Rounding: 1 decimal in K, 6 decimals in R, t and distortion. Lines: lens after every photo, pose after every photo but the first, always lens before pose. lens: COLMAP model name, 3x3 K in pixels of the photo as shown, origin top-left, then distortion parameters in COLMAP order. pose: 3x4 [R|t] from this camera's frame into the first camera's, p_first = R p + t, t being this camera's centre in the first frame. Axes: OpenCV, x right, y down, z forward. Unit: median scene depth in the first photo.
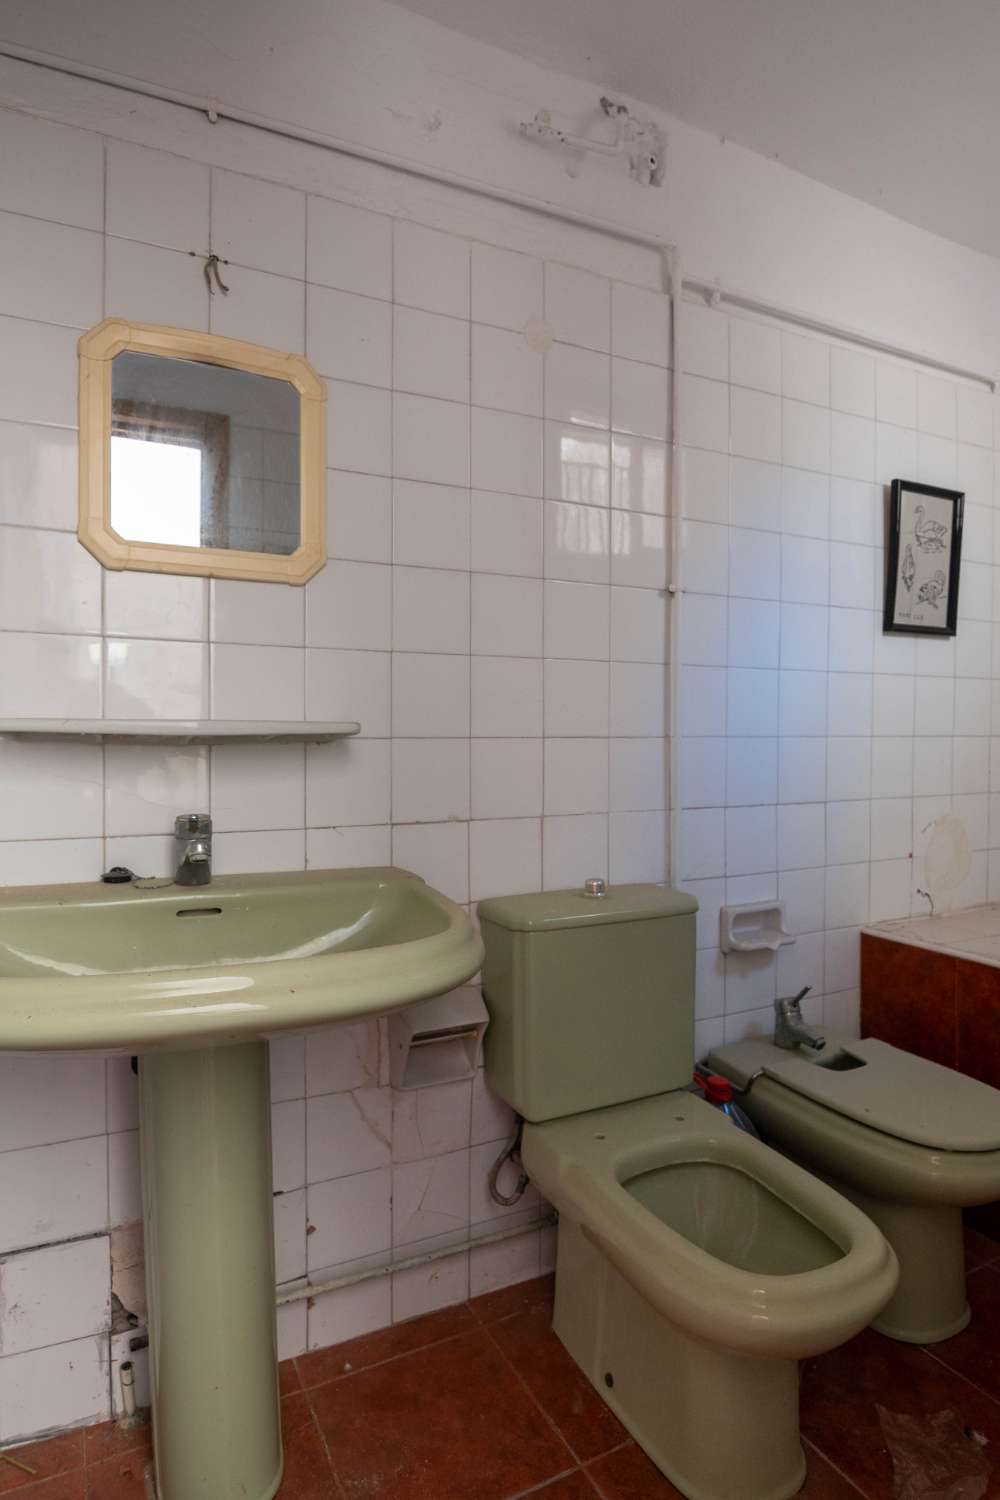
lens RADIAL K [[852.1, 0, 500.0], [0, 852.1, 750.0], [0, 0, 1]] dist [-0.000679, -0.019802]
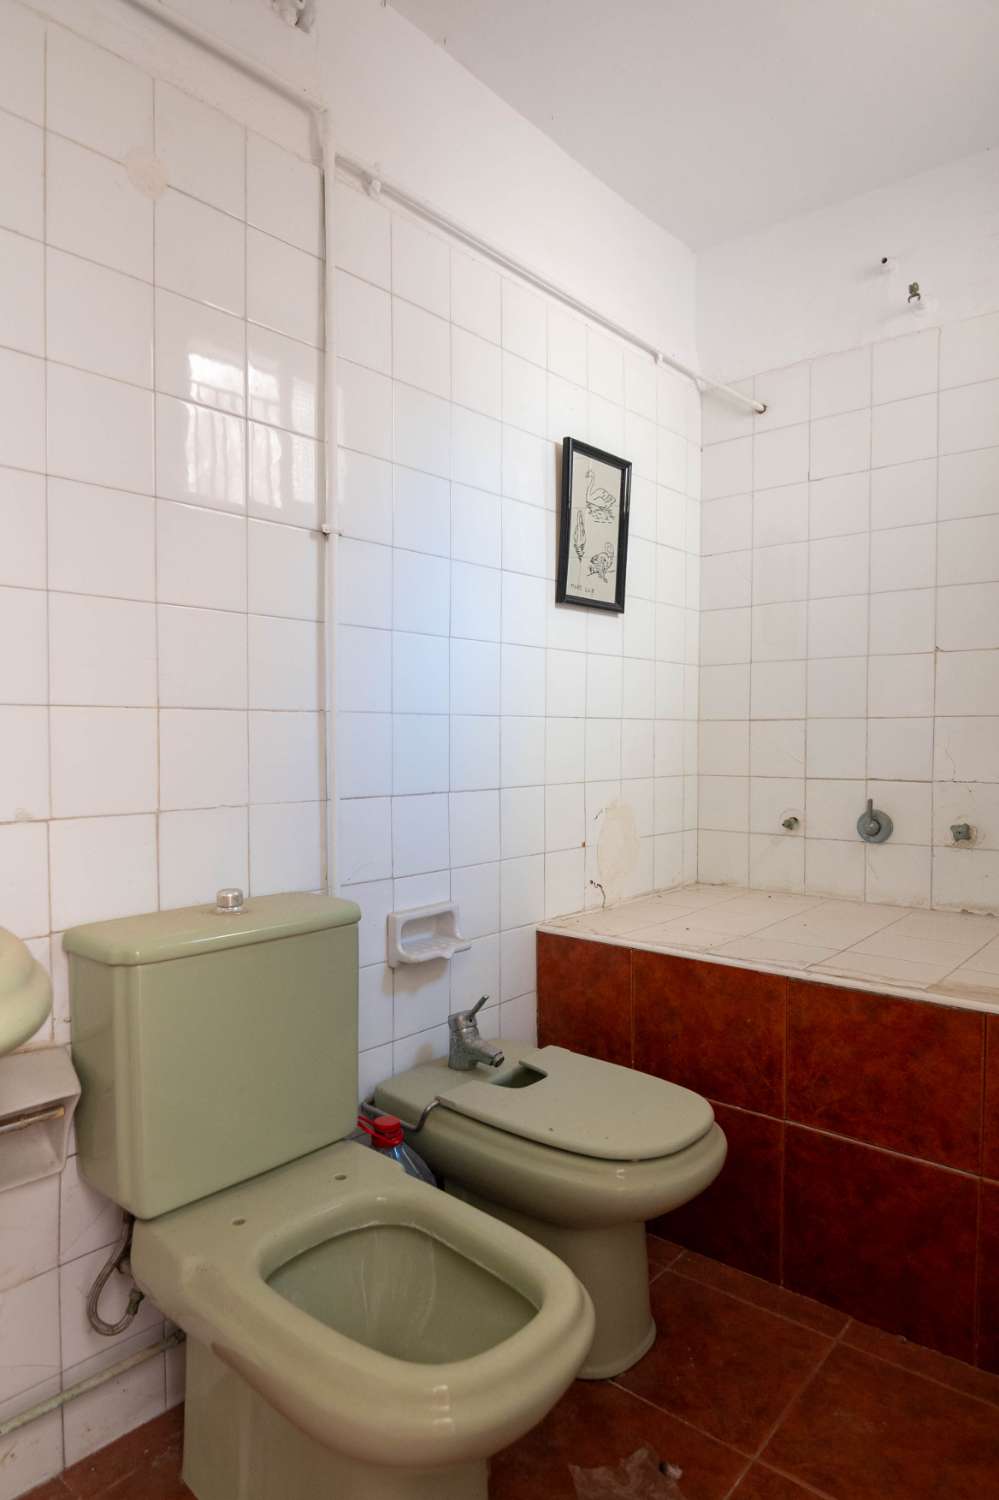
lens RADIAL K [[852.1, 0, 499.5], [0, 852.1, 750.0], [0, 0, 1]] dist [-0.000679, -0.019802]
pose [[0.927327, -0.004248, 0.374228, 0.047238], [0.012351, 0.999738, -0.019258, 0.040171], [-0.374048, 0.022480, 0.927137, 0.173788]]
